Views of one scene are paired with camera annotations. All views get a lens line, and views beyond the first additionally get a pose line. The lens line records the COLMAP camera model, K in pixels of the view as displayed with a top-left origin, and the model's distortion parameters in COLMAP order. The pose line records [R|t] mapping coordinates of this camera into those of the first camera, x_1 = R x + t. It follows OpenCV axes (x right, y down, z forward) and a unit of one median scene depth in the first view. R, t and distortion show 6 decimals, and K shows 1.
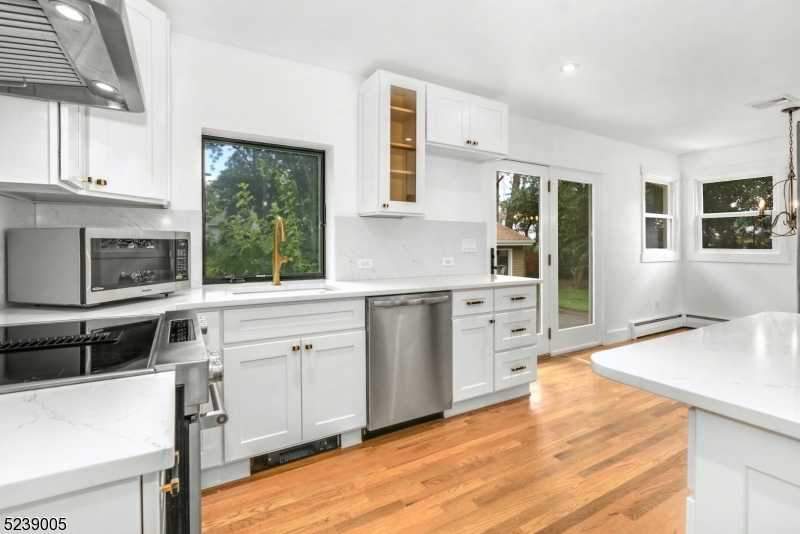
lens RADIAL K [[385.4, 0, 401.2], [0, 385.4, 240.3], [0, 0, 1]] dist [-0.012844, -0.000379]
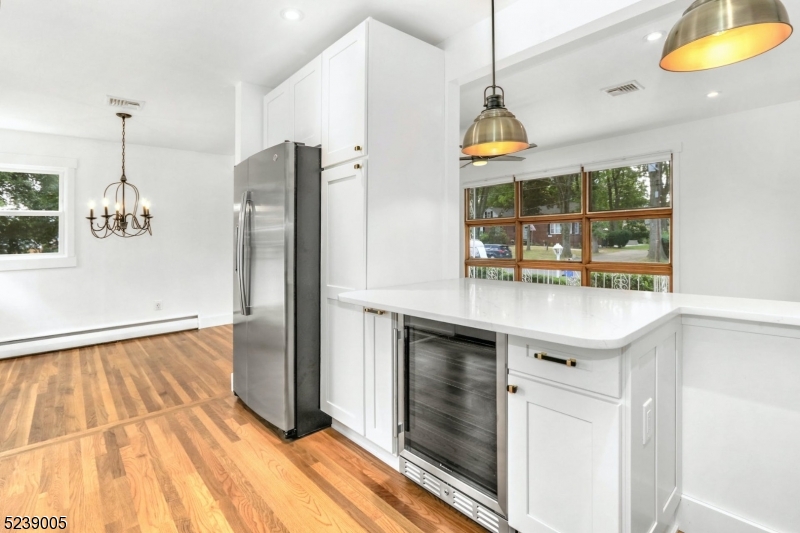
lens RADIAL K [[382.0, 0, 383.4], [0, 382.0, 238.8], [0, 0, 1]] dist [-0.003407, -0.000458]
pose [[-0.162997, 0.000711, 0.986626, -0.143357], [0.020060, 0.999795, 0.002593, 0.005557], [-0.986423, 0.020215, -0.162977, 0.572847]]
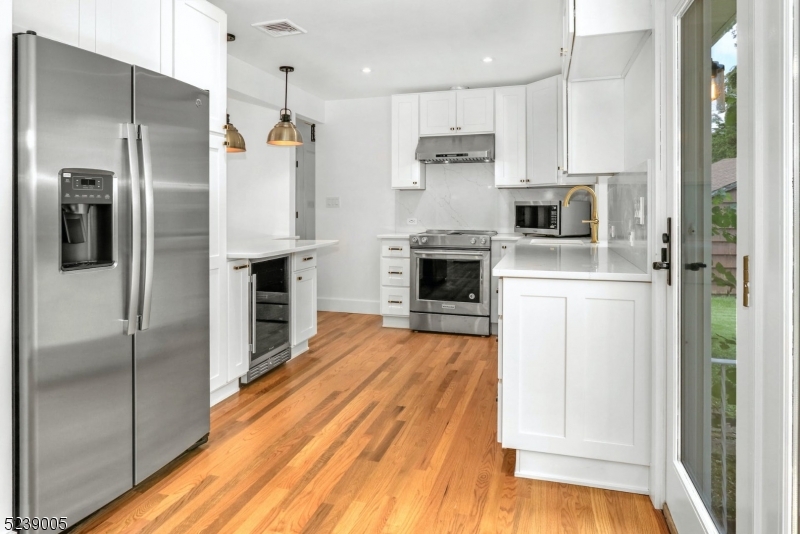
lens RADIAL K [[491.0, 0, 400.0], [0, 491.0, 267.0], [0, 0, 1]] dist [-0.021382, 0.000143]
pose [[-0.733417, 0.079998, -0.675055, 0.994042], [0.006335, 0.993813, 0.110890, 0.021298], [0.679749, 0.077052, -0.729386, 1.498388]]
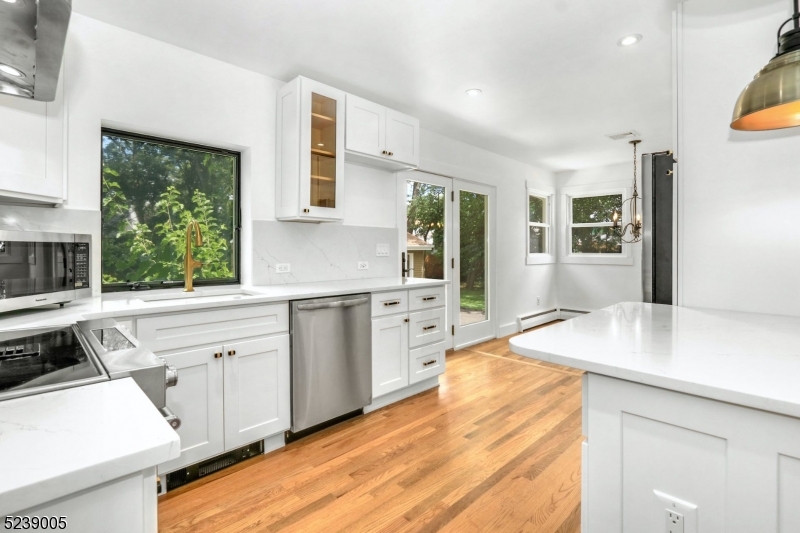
lens RADIAL K [[381.7, 0, 395.3], [0, 381.7, 244.3], [0, 0, 1]] dist [-0.004655, -0.009284]
pose [[0.970601, 0.005455, 0.240632, -0.055730], [-0.005196, 0.999985, -0.001712, -0.000488], [-0.240638, 0.000411, 0.970615, -0.032330]]
